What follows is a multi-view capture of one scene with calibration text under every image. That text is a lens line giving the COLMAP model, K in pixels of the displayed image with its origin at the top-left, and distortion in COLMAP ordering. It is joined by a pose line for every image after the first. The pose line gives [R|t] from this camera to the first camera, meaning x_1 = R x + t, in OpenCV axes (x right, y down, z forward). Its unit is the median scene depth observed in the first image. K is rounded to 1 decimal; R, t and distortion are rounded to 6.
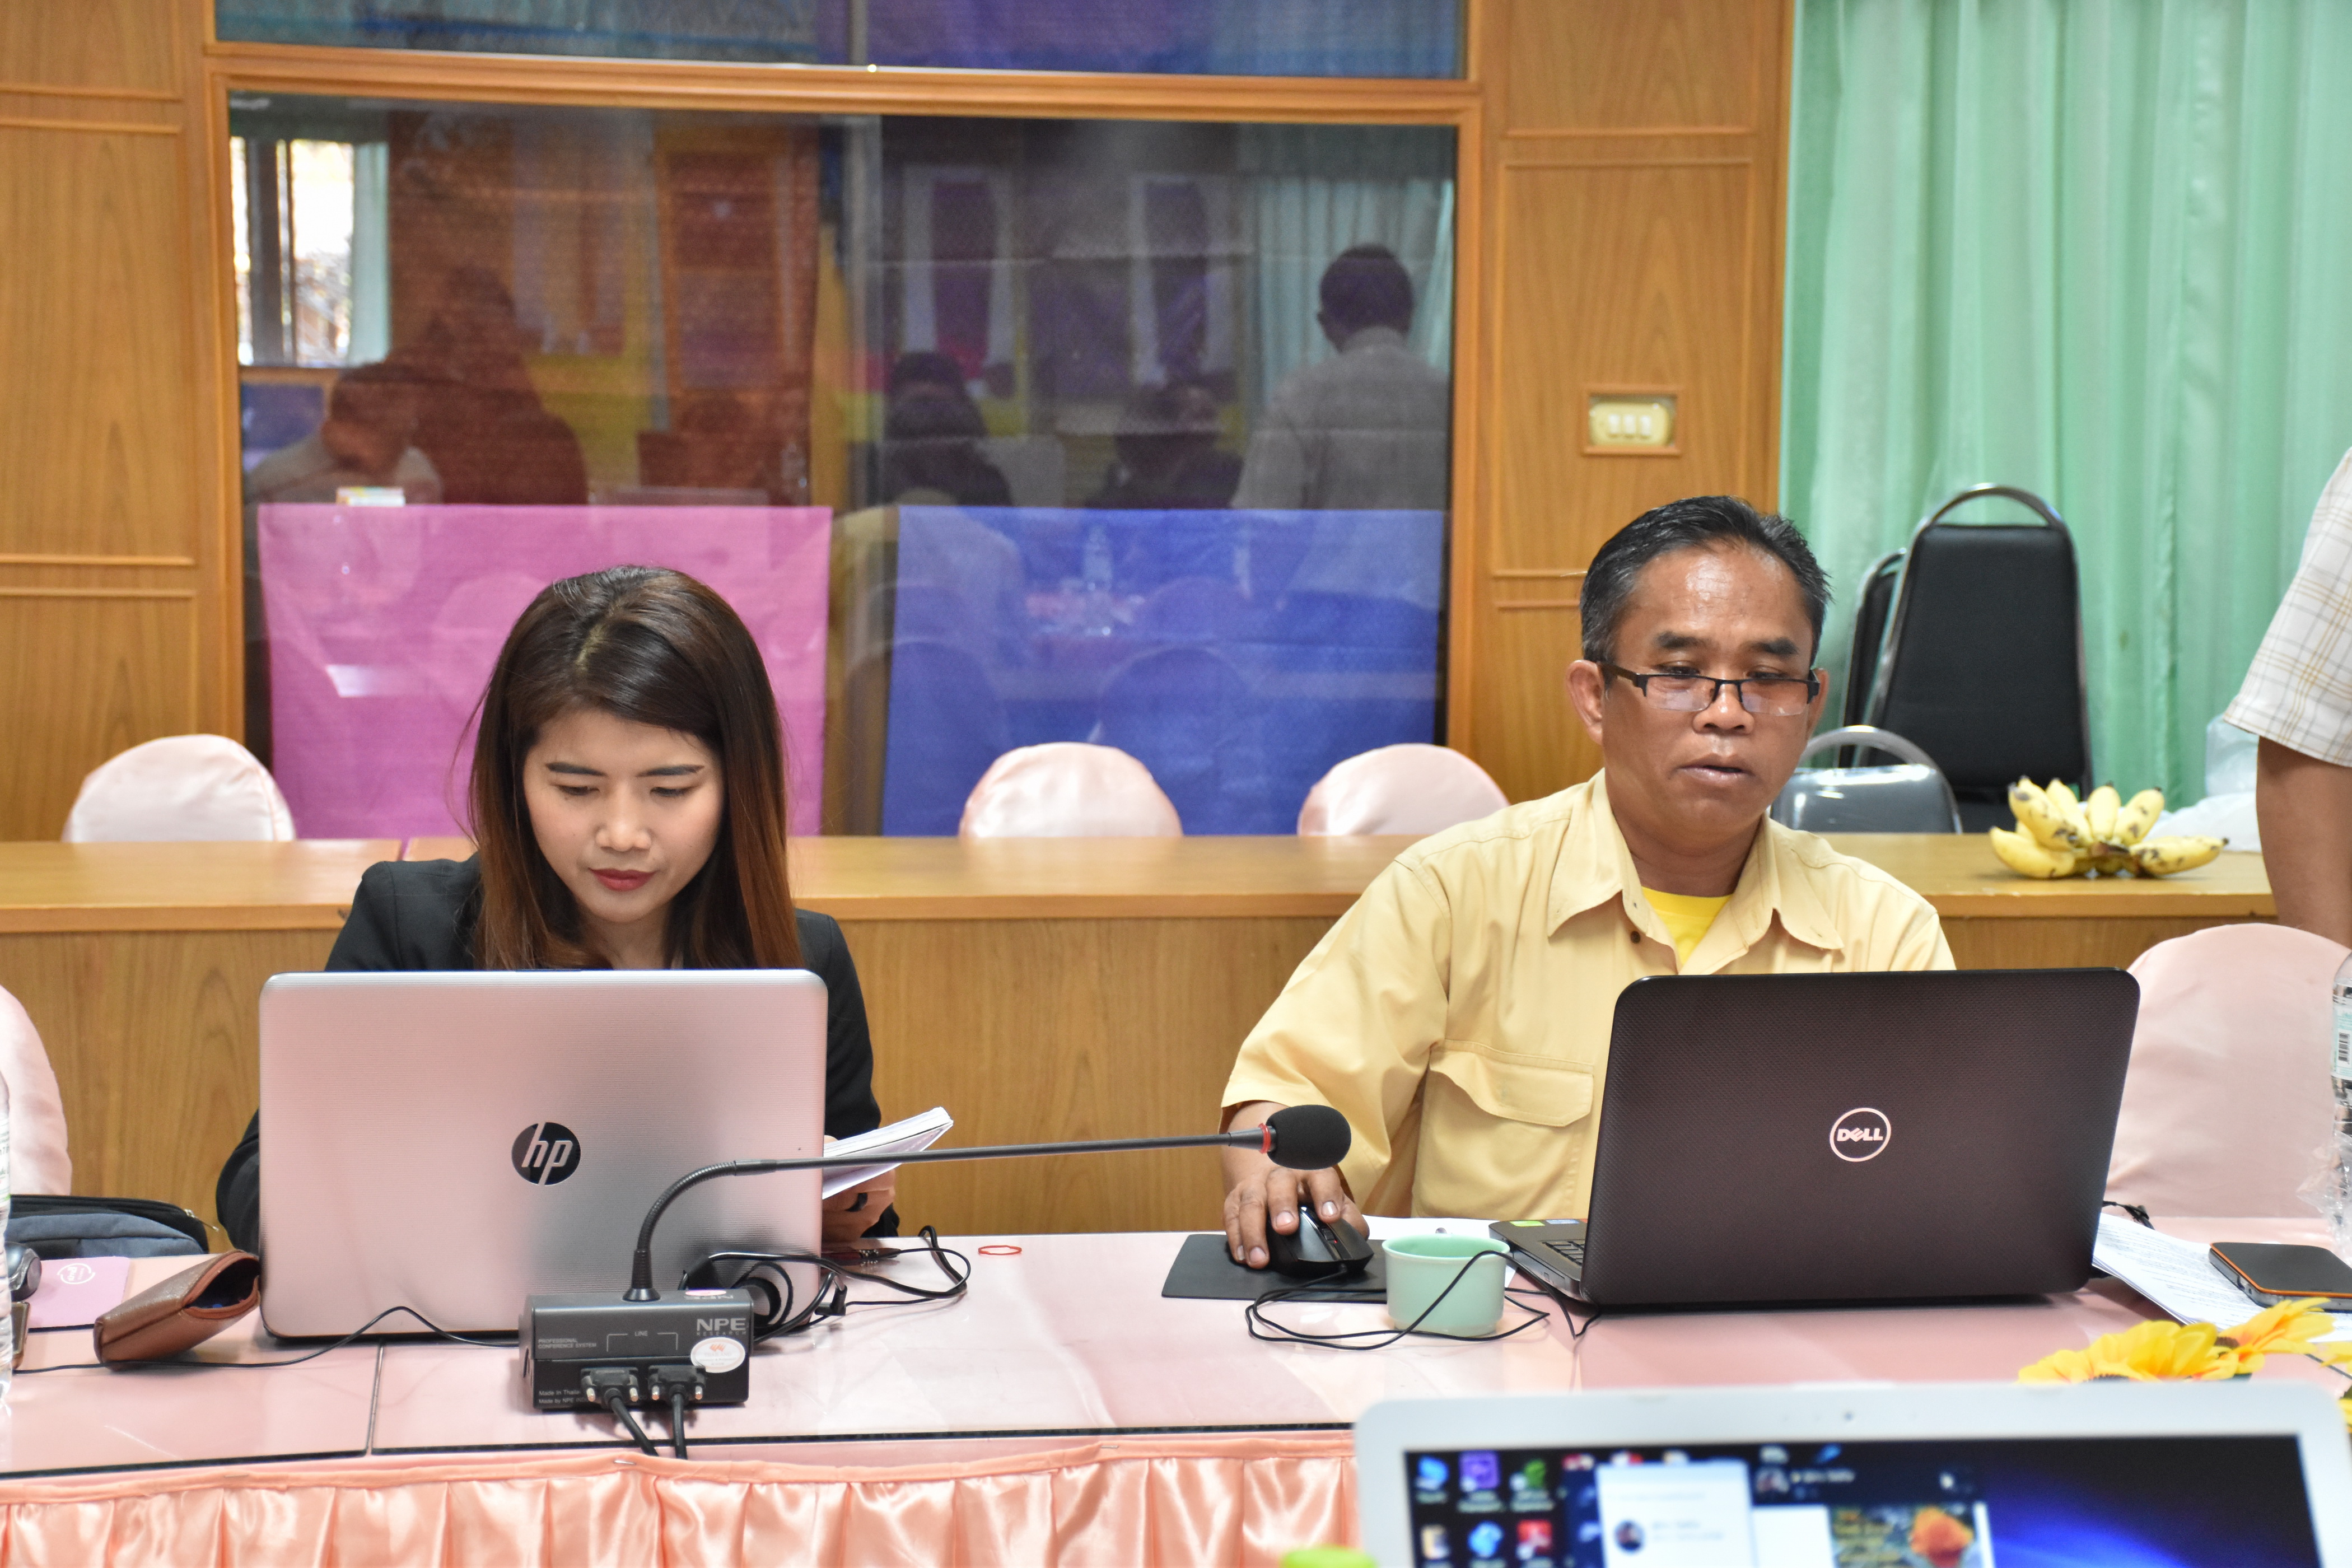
lens RADIAL K [[4505.0, 0, 1157.1], [0, 4505.0, 792.1], [0, 0, 1]] dist [0.417392, 0.000000]
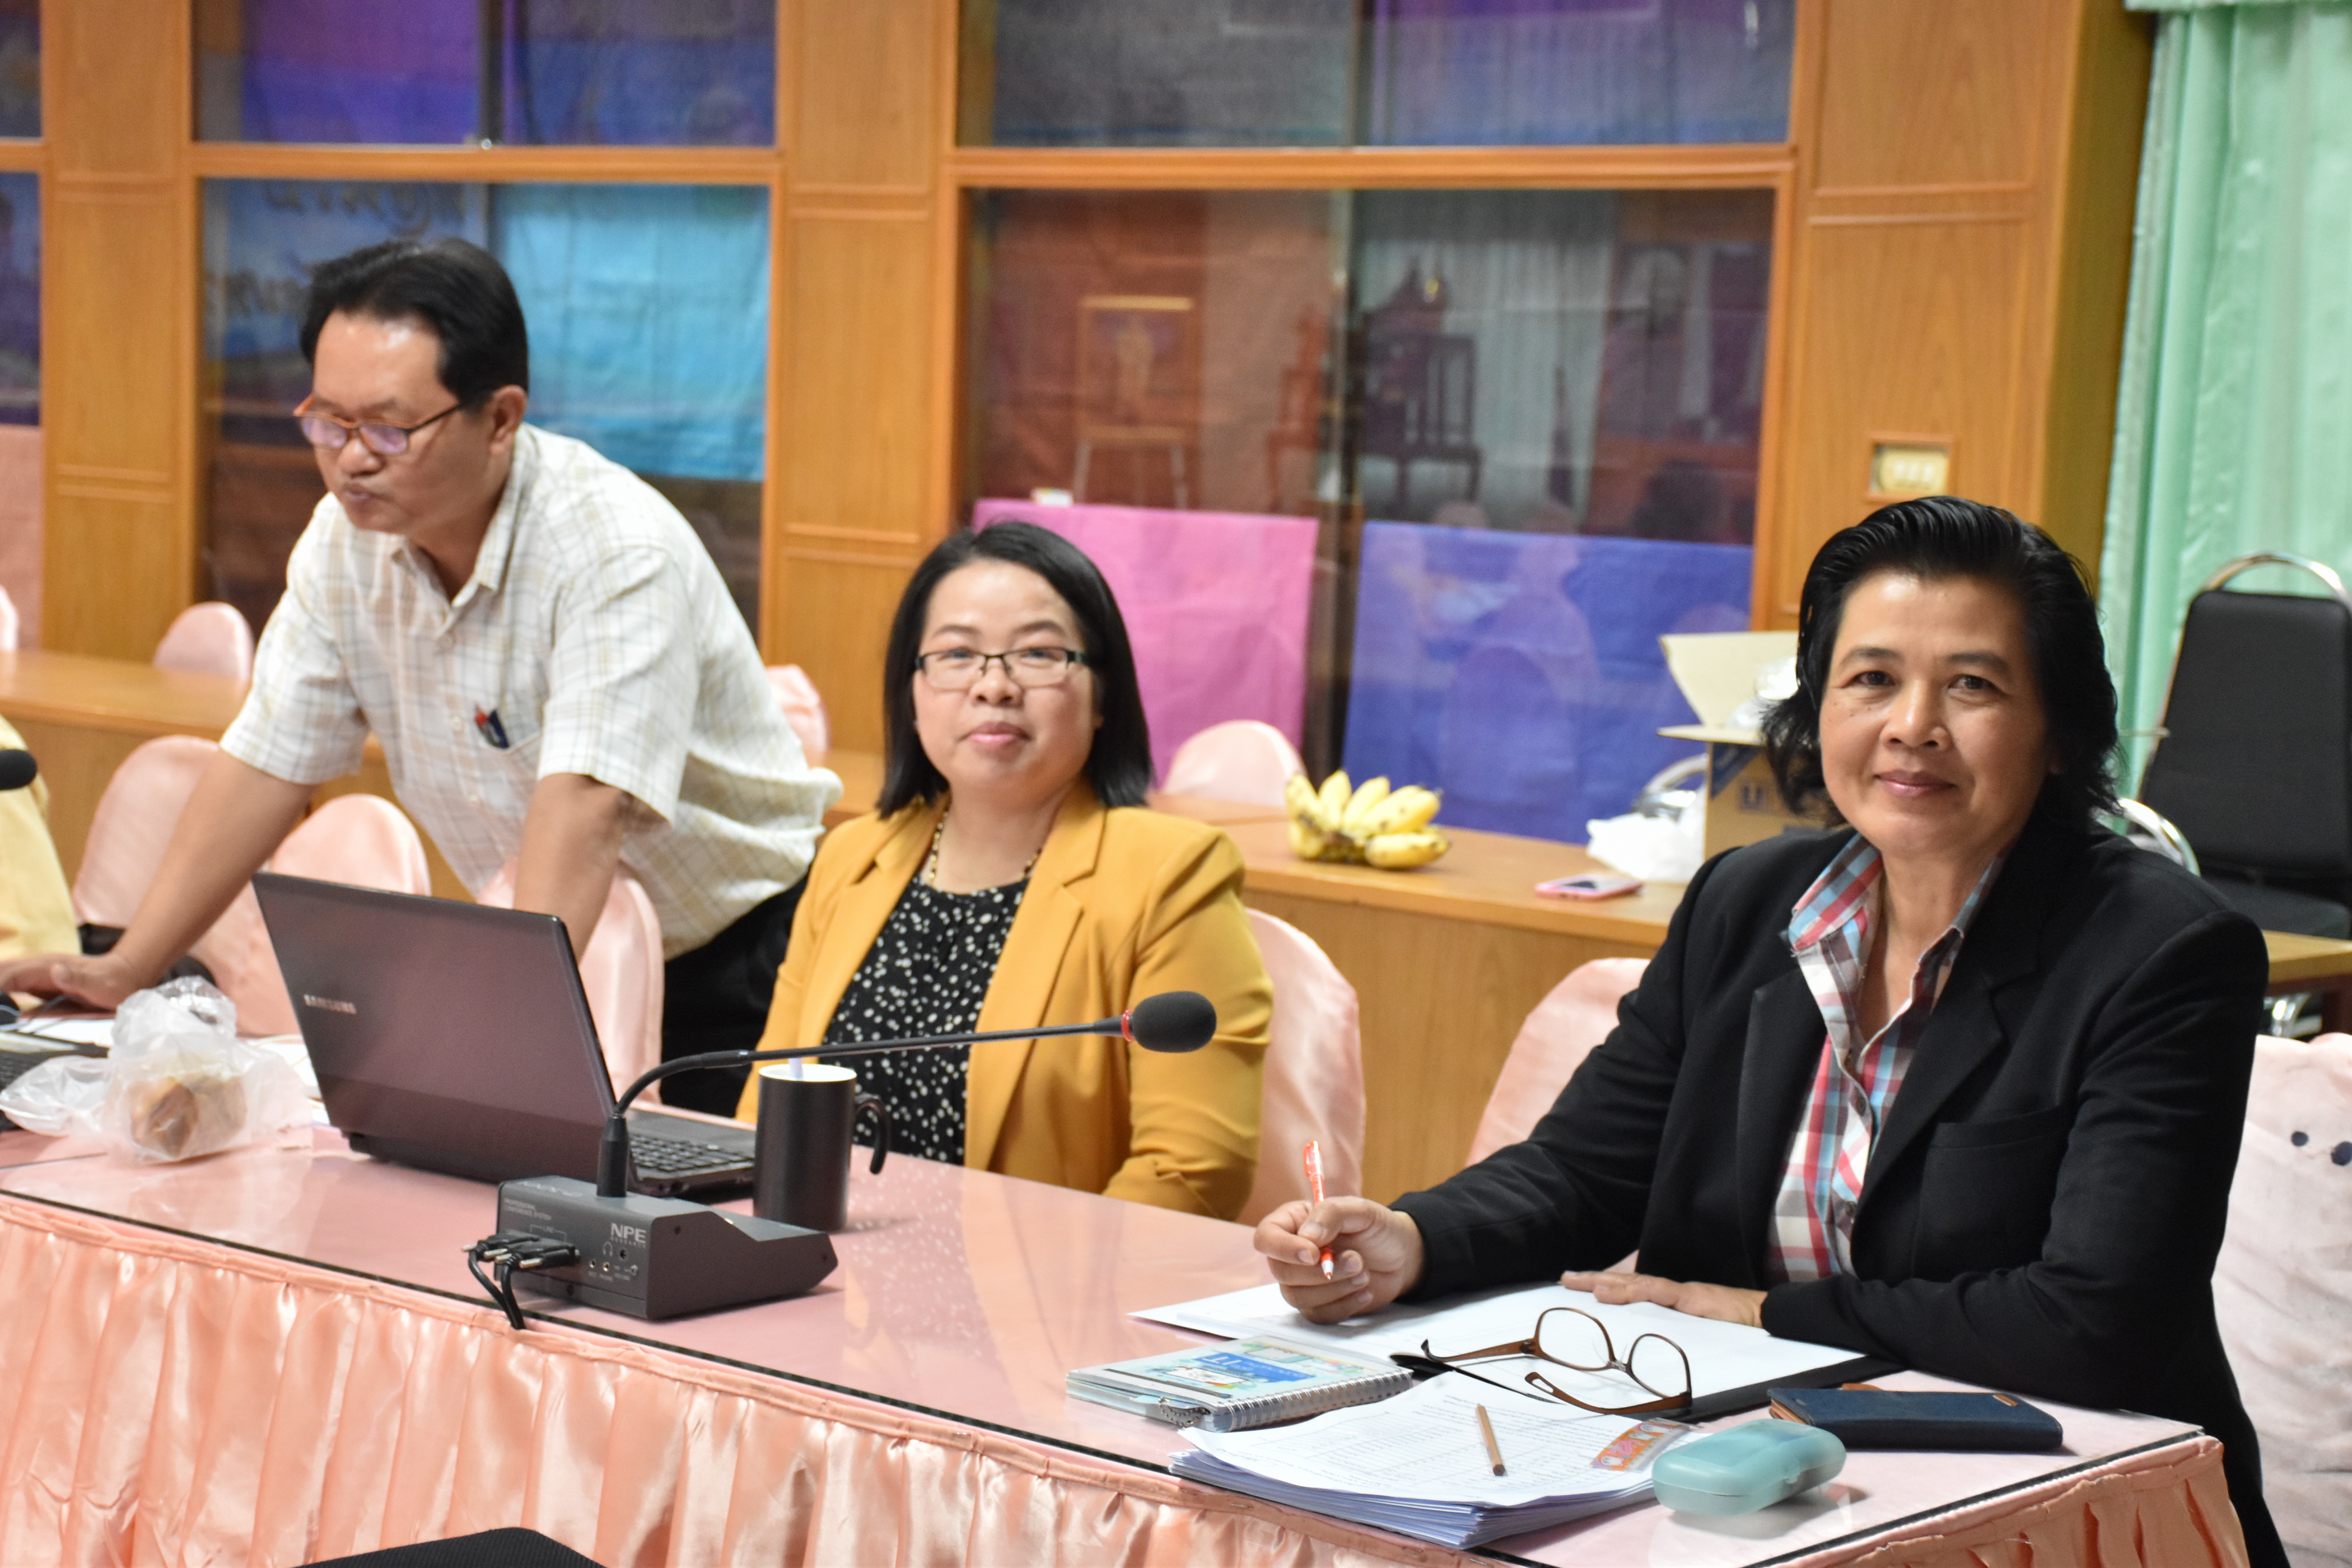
lens RADIAL K [[4505.0, 0, 1178.6], [0, 4505.0, 763.6], [0, 0, 1]] dist [0.417392, 0.000000]
pose [[0.670155, 0.079058, -0.737998, 0.763531], [-0.100847, 0.994789, 0.014990, -0.014644], [0.735338, 0.064379, 0.674636, 0.189260]]
